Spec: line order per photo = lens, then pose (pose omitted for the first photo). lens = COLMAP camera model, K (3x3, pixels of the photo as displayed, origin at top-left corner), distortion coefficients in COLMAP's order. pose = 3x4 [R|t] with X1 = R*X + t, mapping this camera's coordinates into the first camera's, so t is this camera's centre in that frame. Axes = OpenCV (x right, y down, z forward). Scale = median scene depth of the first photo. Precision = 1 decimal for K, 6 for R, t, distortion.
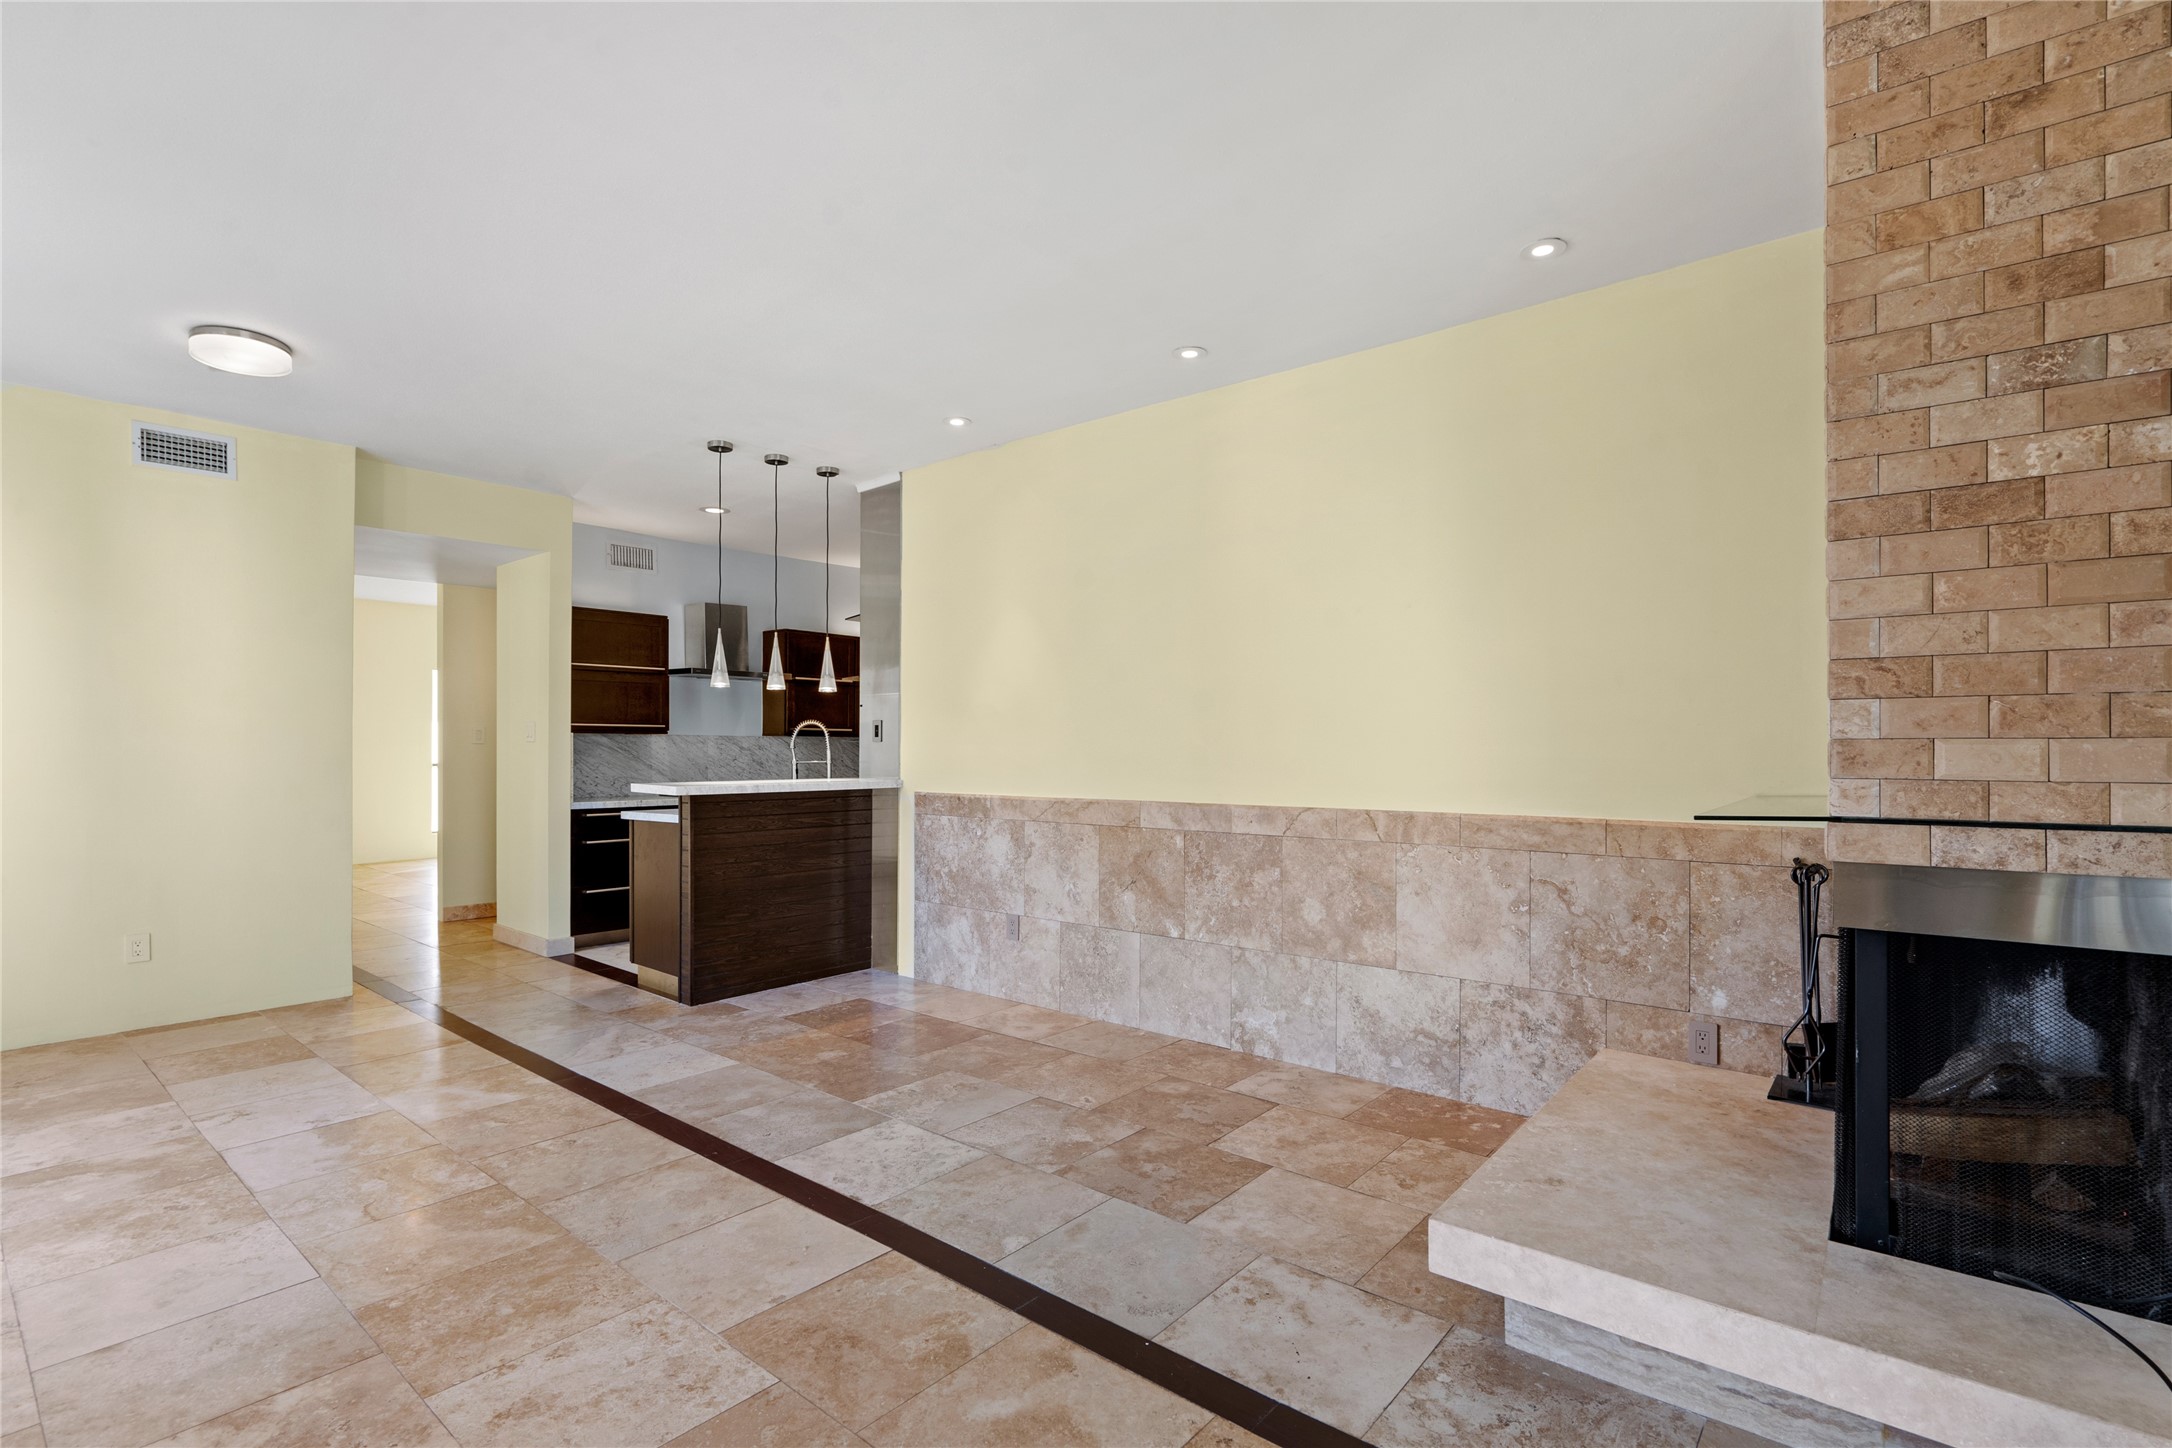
lens RADIAL K [[999.8, 0, 1100.7], [0, 999.8, 749.5], [0, 0, 1]] dist [-0.007767, 0.002144]
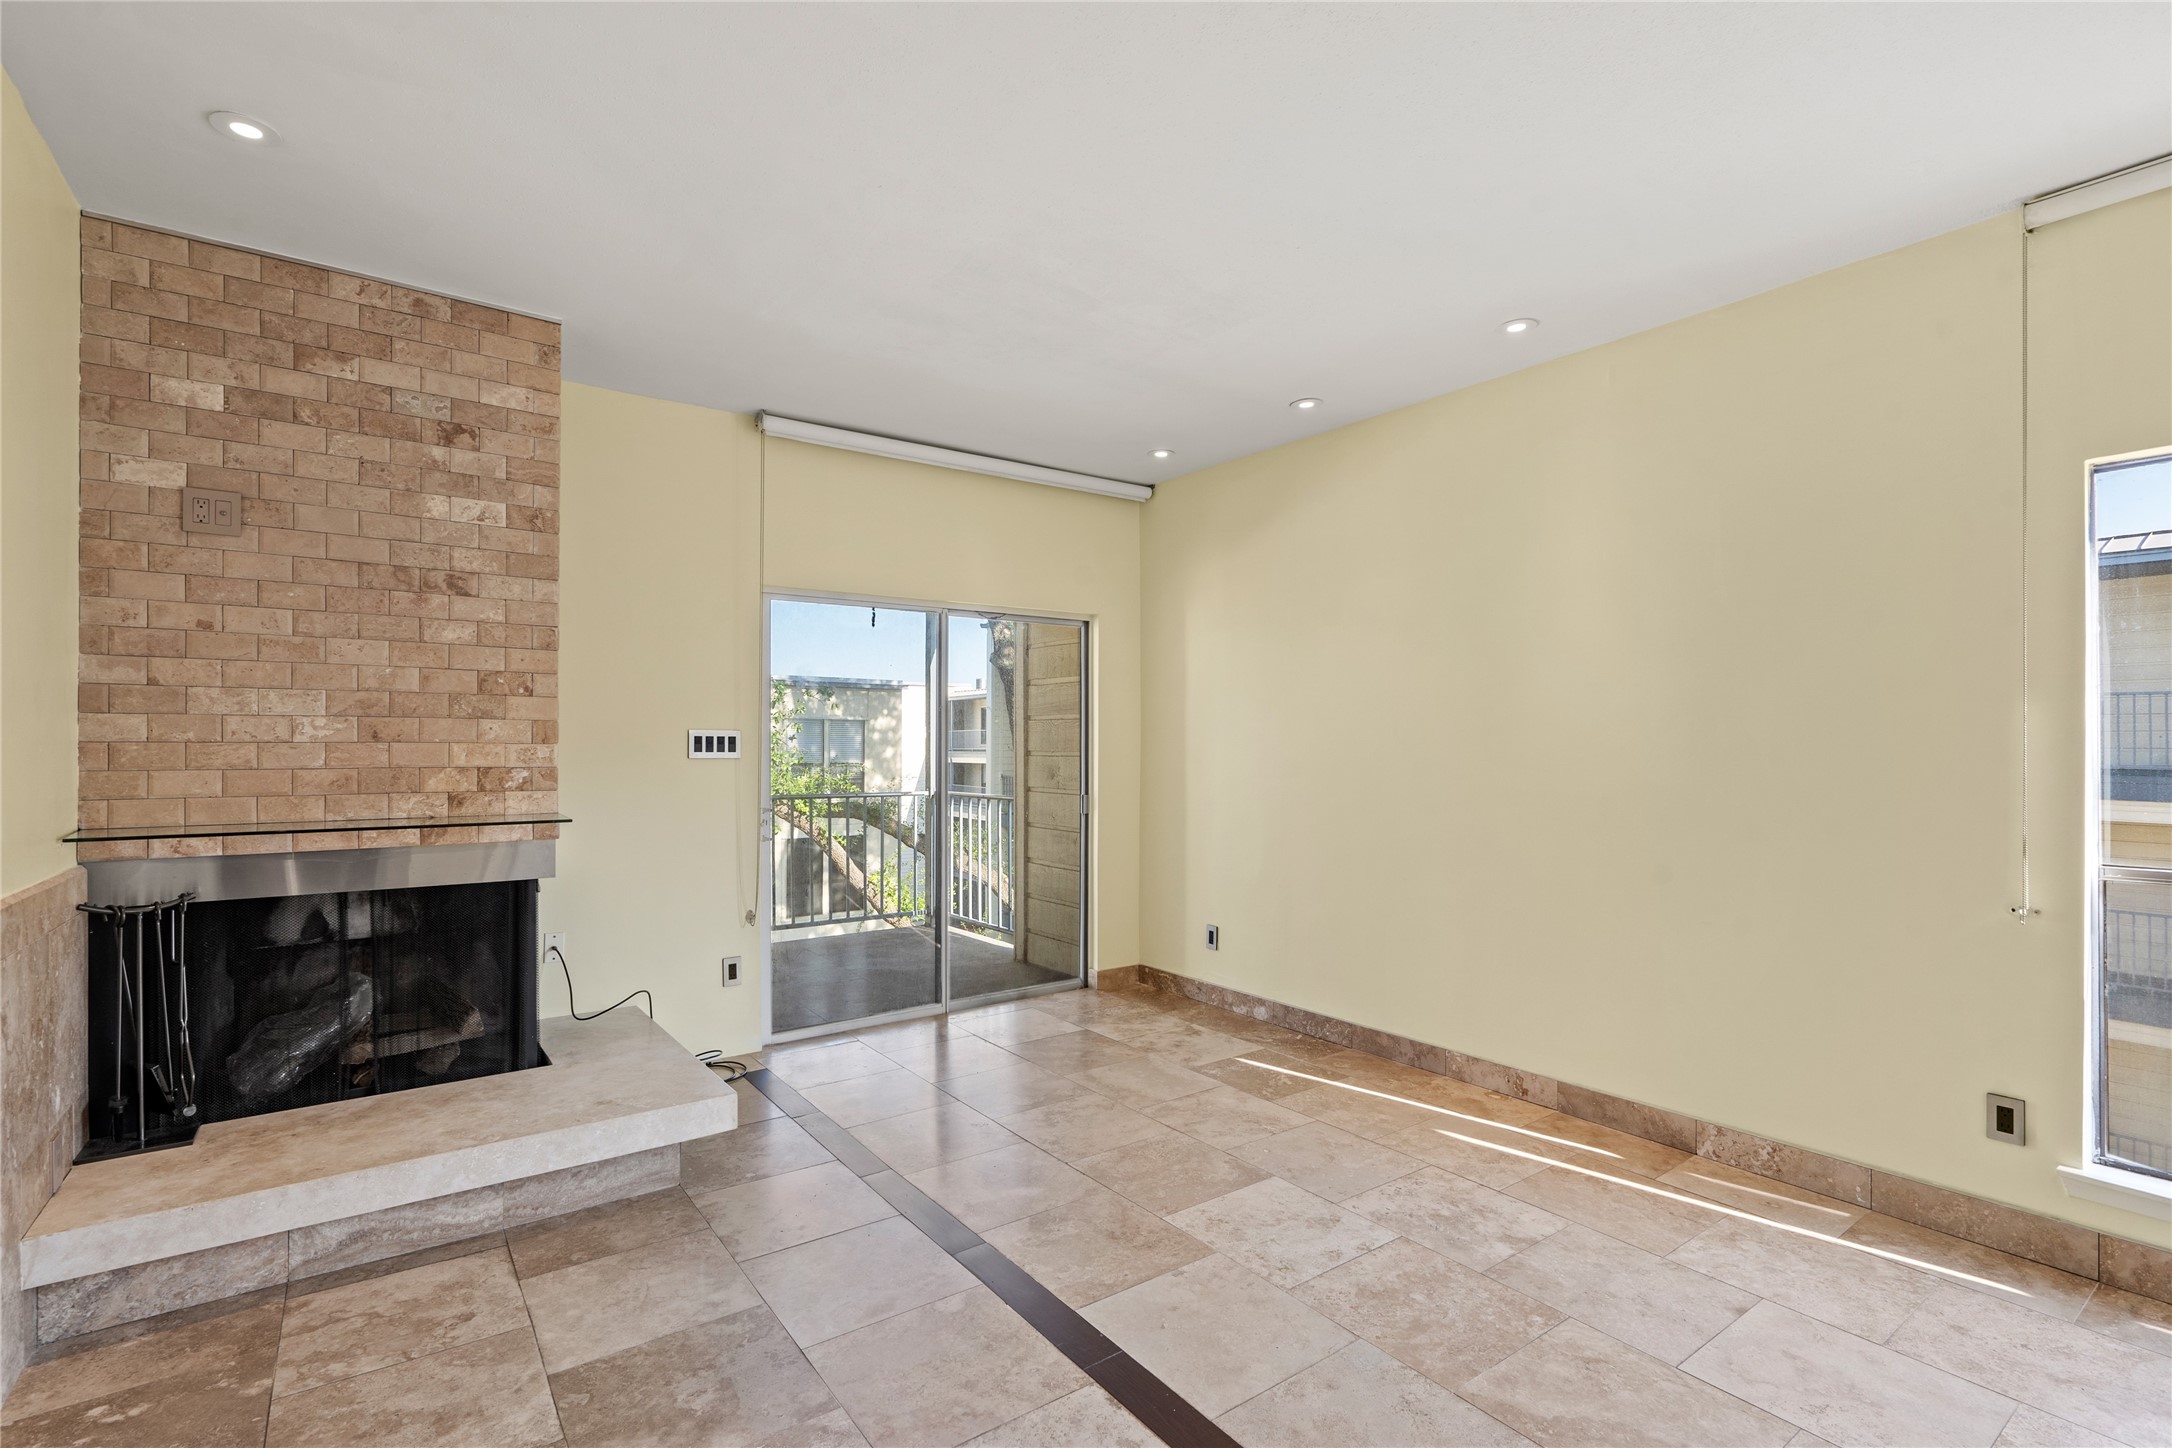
lens RADIAL K [[999.8, 0, 1101.4], [0, 999.8, 739.0], [0, 0, 1]] dist [-0.007767, 0.002144]
pose [[-0.970978, -0.003291, 0.239148, -0.283953], [-0.004545, 0.999979, -0.004692, -0.028108], [-0.239127, -0.005643, -0.970972, 1.187742]]
